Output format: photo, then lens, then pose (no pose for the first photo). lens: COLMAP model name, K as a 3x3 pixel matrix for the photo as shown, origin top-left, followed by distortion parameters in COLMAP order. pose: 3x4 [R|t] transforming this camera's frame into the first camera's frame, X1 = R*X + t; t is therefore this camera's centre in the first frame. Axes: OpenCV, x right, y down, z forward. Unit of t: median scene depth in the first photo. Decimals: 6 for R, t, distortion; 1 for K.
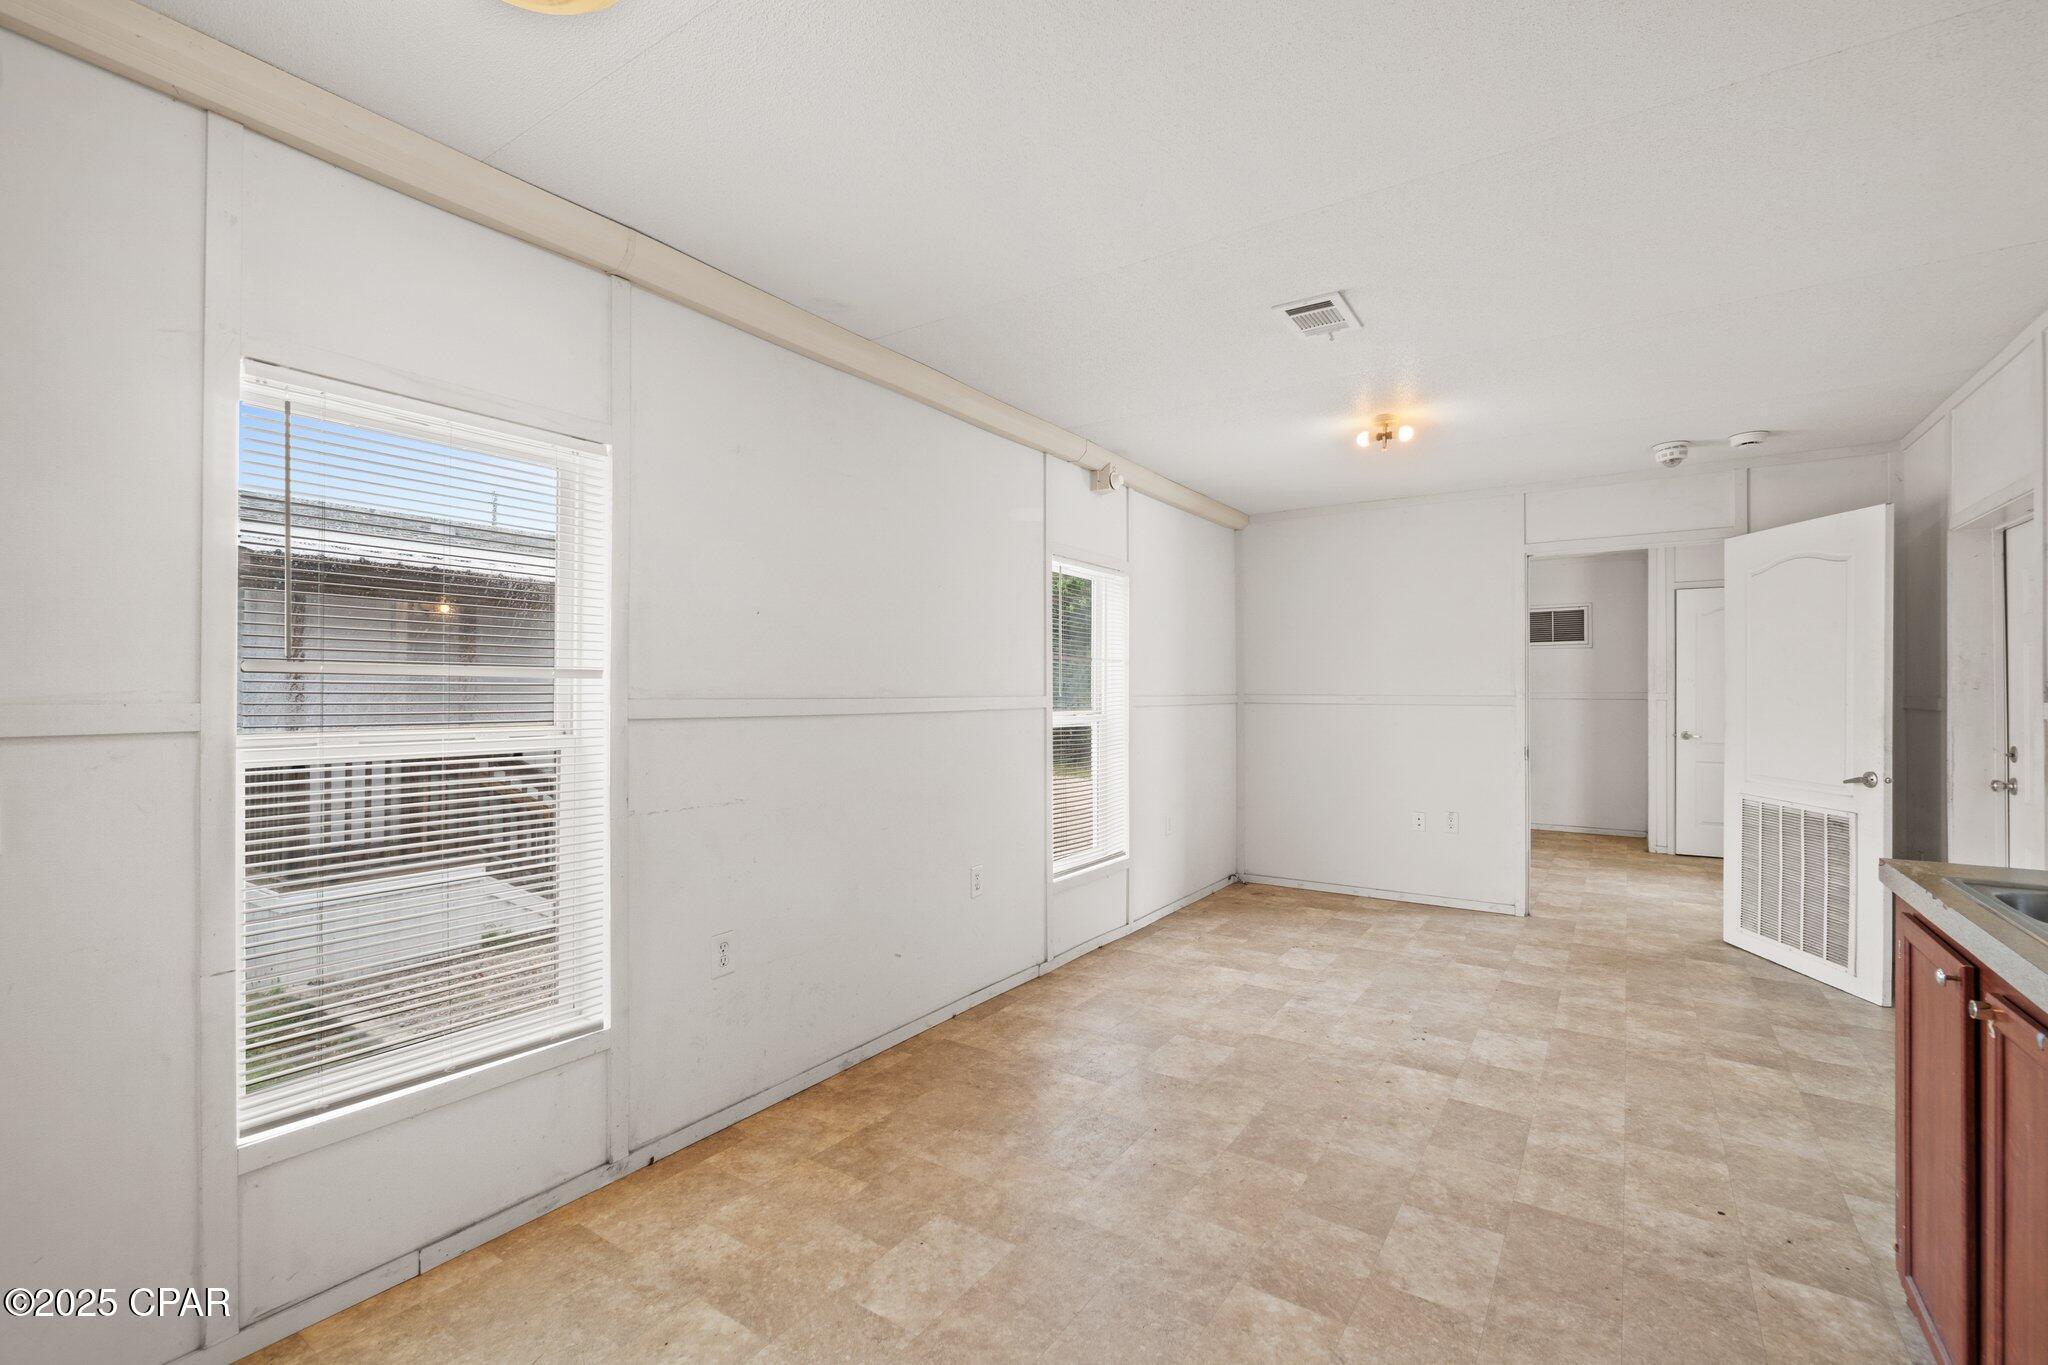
lens RADIAL K [[867.4, 0, 1026.3], [0, 867.4, 688.0], [0, 0, 1]] dist [-0.001954, 0.000653]
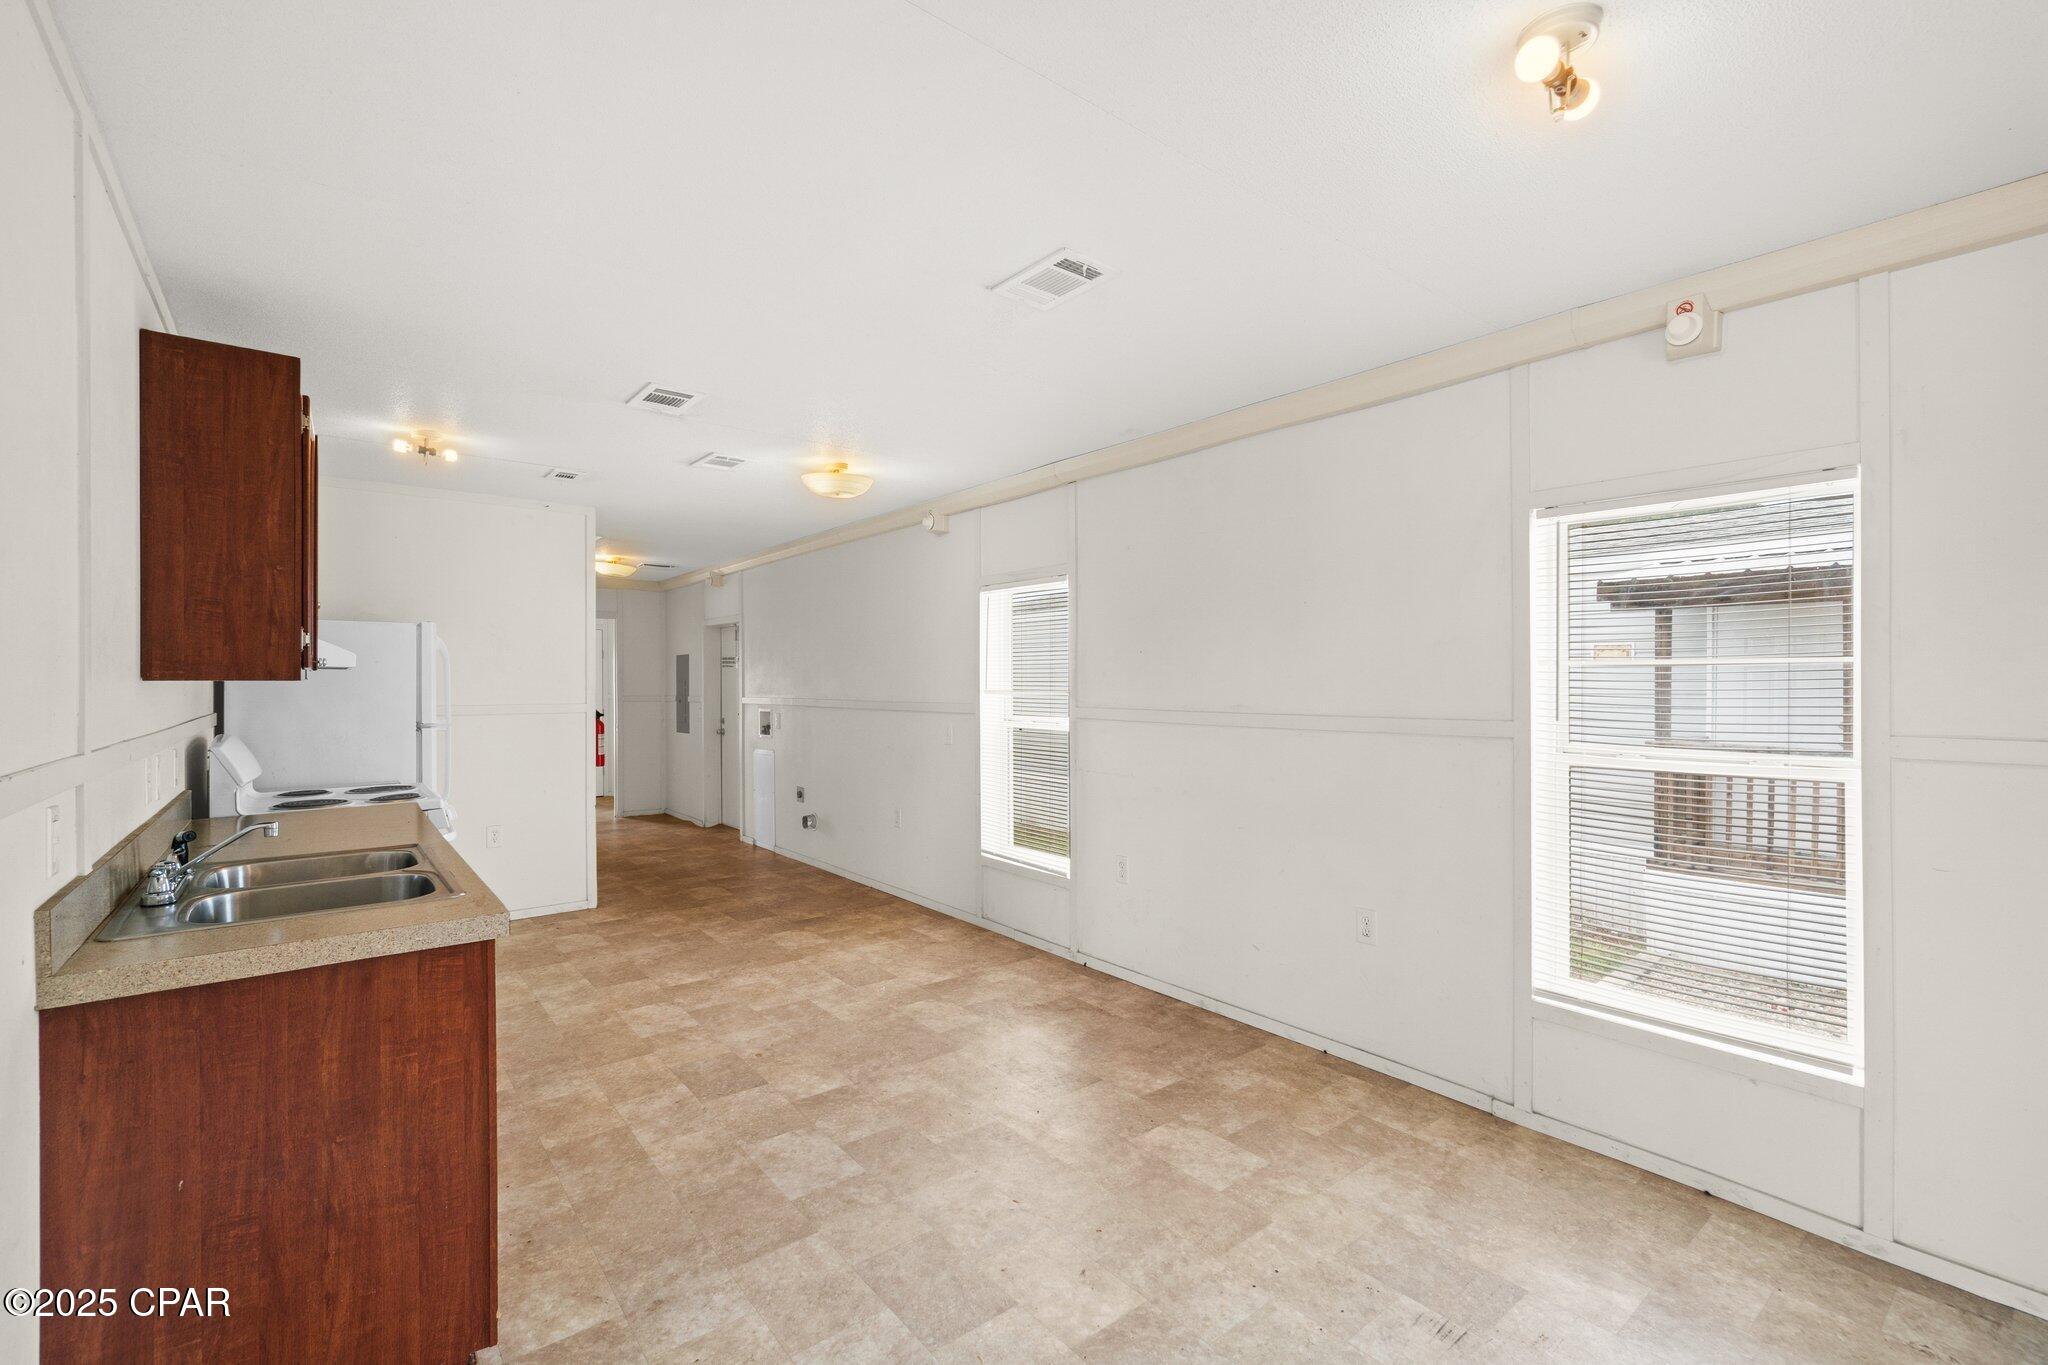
lens RADIAL K [[867.4, 0, 1020.8], [0, 867.4, 687.1], [0, 0, 1]] dist [-0.001954, 0.000653]
pose [[-0.274192, 0.002829, -0.961671, 1.428389], [0.001183, 0.999996, 0.002604, -0.032890], [0.961674, -0.000424, -0.274194, 1.471765]]
